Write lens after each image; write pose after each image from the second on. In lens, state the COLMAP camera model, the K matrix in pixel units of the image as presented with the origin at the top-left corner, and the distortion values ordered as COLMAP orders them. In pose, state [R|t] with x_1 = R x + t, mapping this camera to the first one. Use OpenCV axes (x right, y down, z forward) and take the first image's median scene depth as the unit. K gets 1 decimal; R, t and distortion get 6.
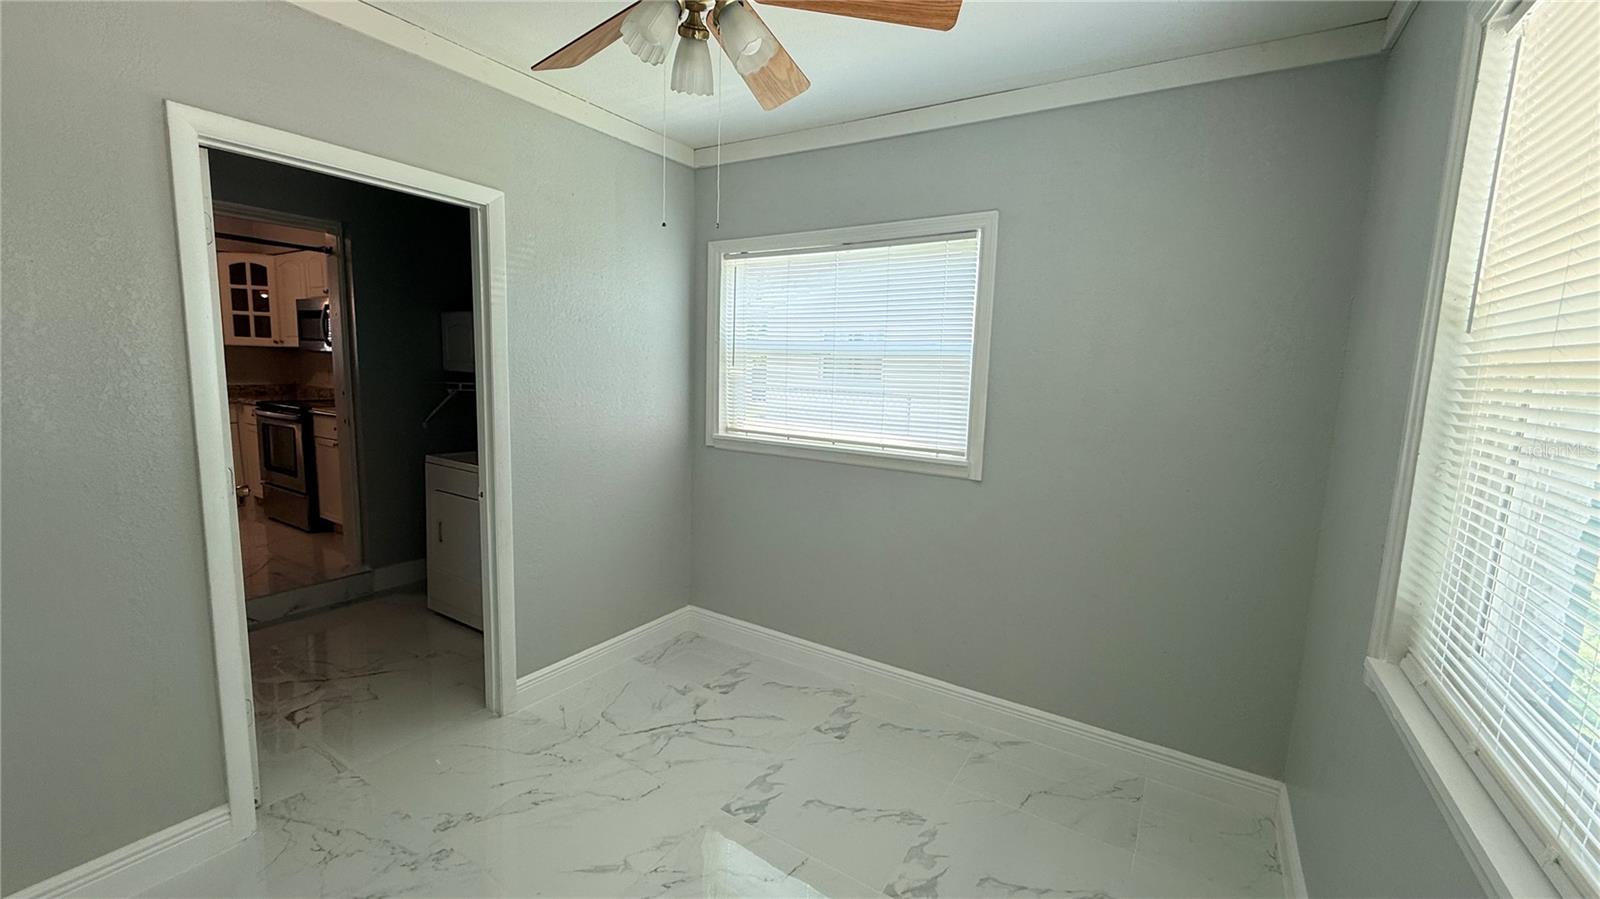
lens RADIAL K [[640.8, 0, 798.0], [0, 640.8, 450.7], [0, 0, 1]] dist [-0.000209, -0.000011]
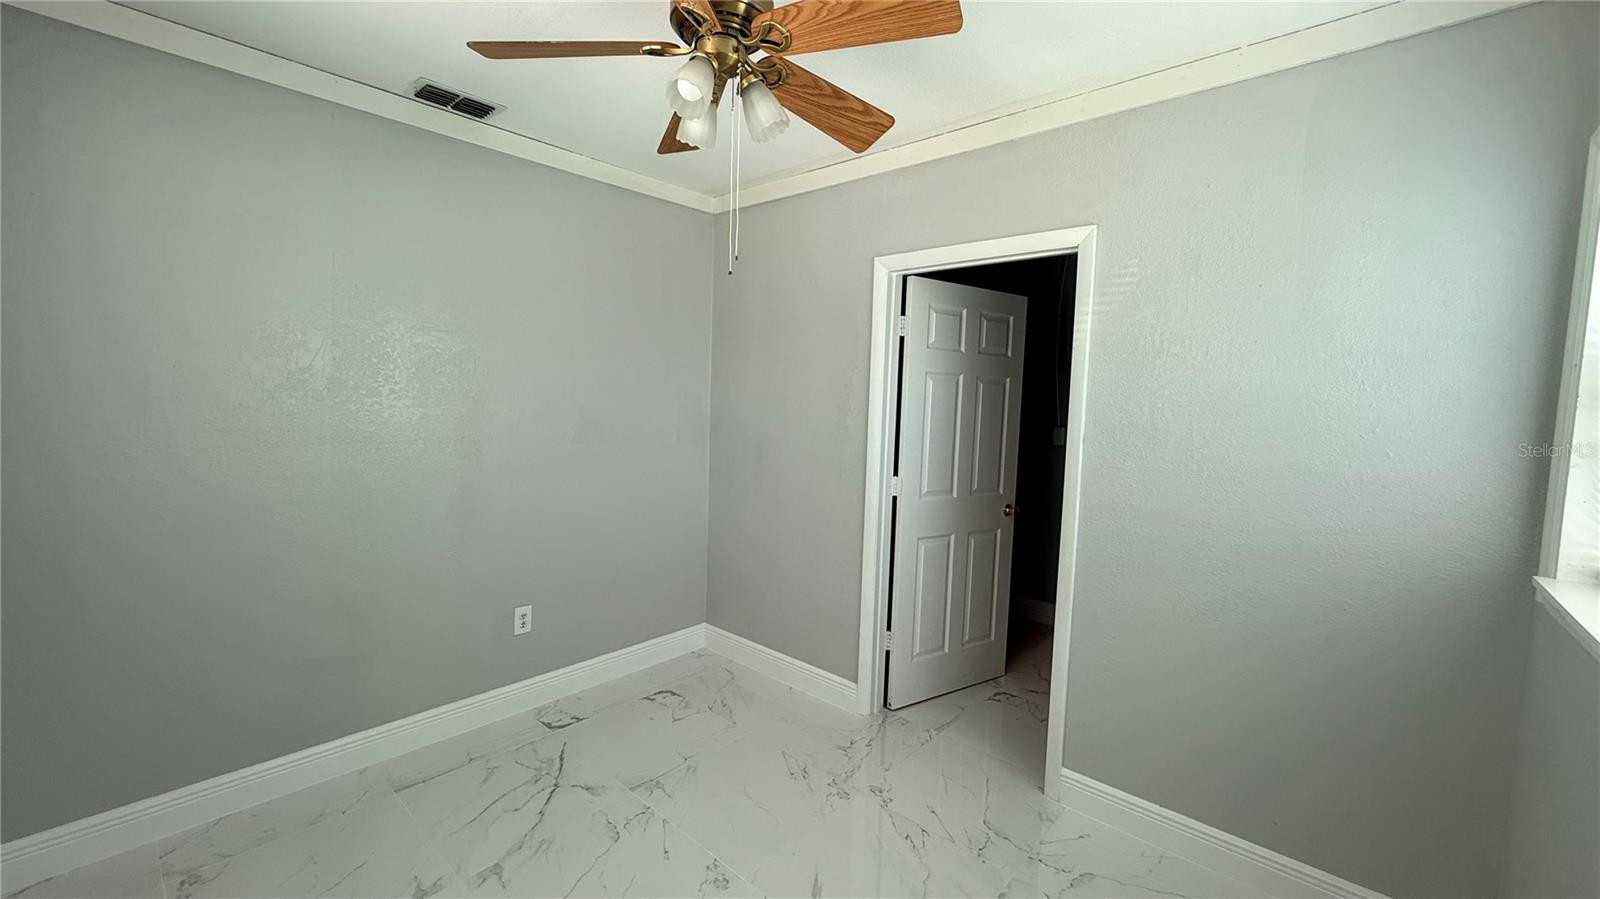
lens RADIAL K [[640.8, 0, 798.0], [0, 640.8, 450.7], [0, 0, 1]] dist [-0.000209, -0.000011]
pose [[-0.166025, 0.047629, -0.984971, 0.676995], [-0.161886, 0.983965, 0.074867, -0.115139], [0.972743, 0.171882, -0.155652, 1.011460]]
